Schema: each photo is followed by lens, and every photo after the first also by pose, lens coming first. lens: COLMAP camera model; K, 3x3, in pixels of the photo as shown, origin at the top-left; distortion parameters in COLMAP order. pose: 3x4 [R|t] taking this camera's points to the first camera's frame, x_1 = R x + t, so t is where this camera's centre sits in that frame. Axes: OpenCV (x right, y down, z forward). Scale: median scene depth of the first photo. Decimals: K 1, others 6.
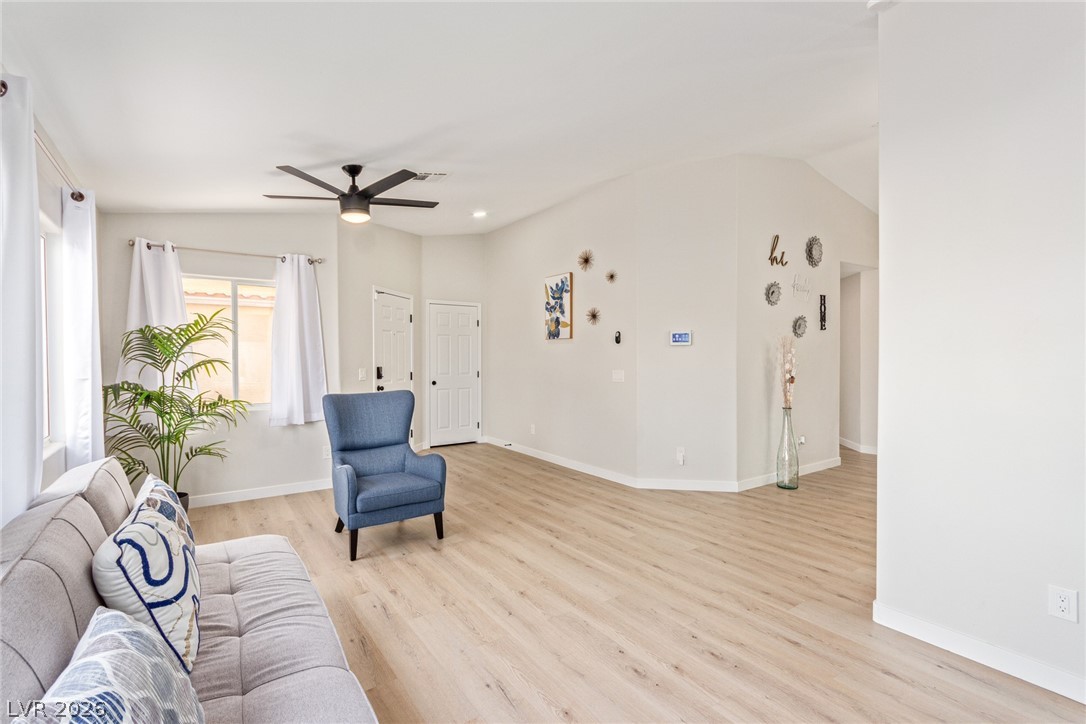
lens RADIAL K [[501.9, 0, 546.1], [0, 501.9, 359.7], [0, 0, 1]] dist [0.000077, 0.000983]
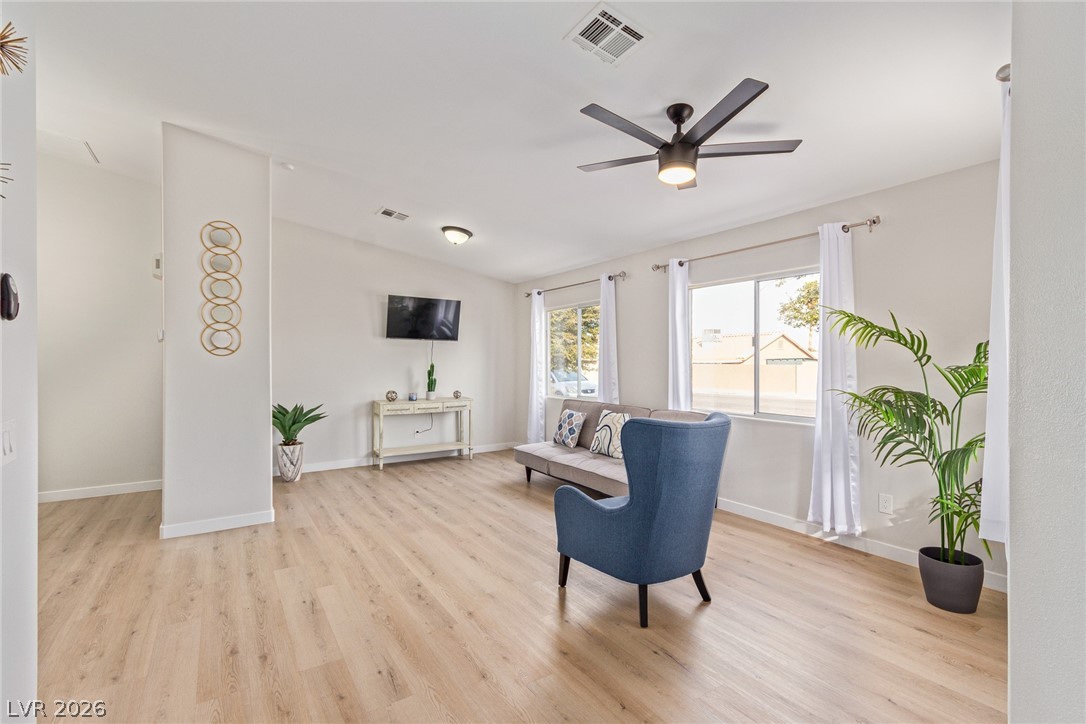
lens RADIAL K [[501.9, 0, 540.0], [0, 501.9, 359.0], [0, 0, 1]] dist [0.000077, 0.000983]
pose [[-0.998853, 0.006366, 0.047450, -0.195399], [0.006717, 0.999951, 0.007242, -0.015050], [-0.047401, 0.007552, -0.998847, 1.642851]]
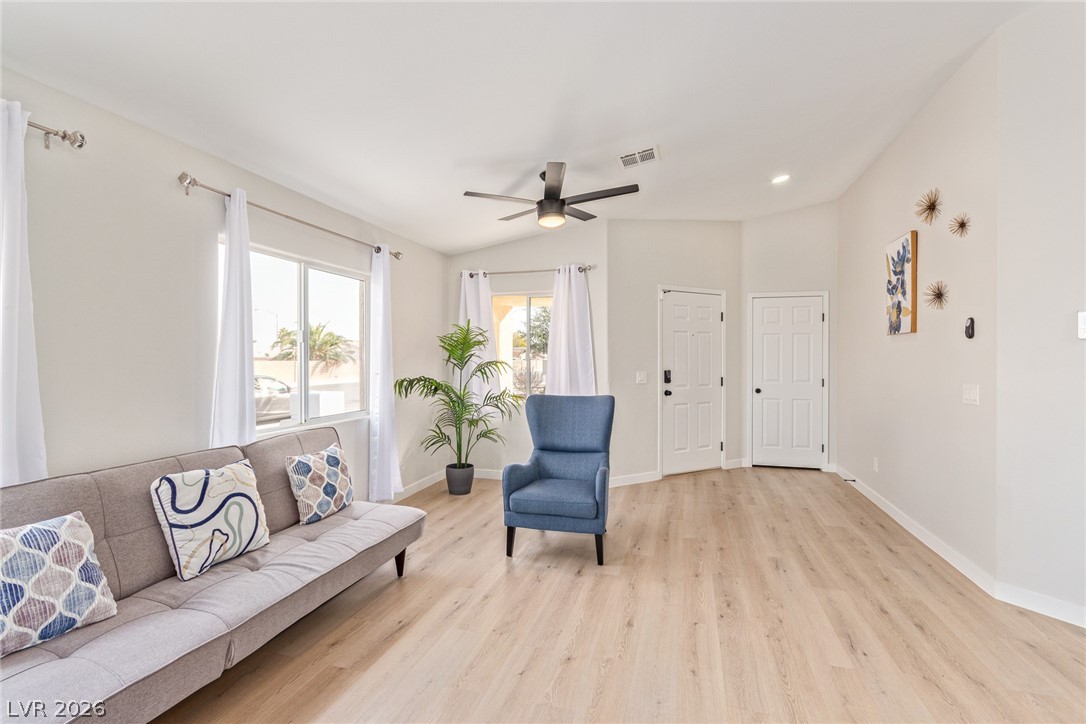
lens RADIAL K [[501.9, 0, 544.5], [0, 501.9, 363.4], [0, 0, 1]] dist [0.000077, 0.000983]
pose [[0.626242, 0.010512, -0.779558, 0.376580], [-0.009703, 0.999937, 0.005689, -0.002636], [0.779568, 0.004001, 0.626304, 0.331476]]
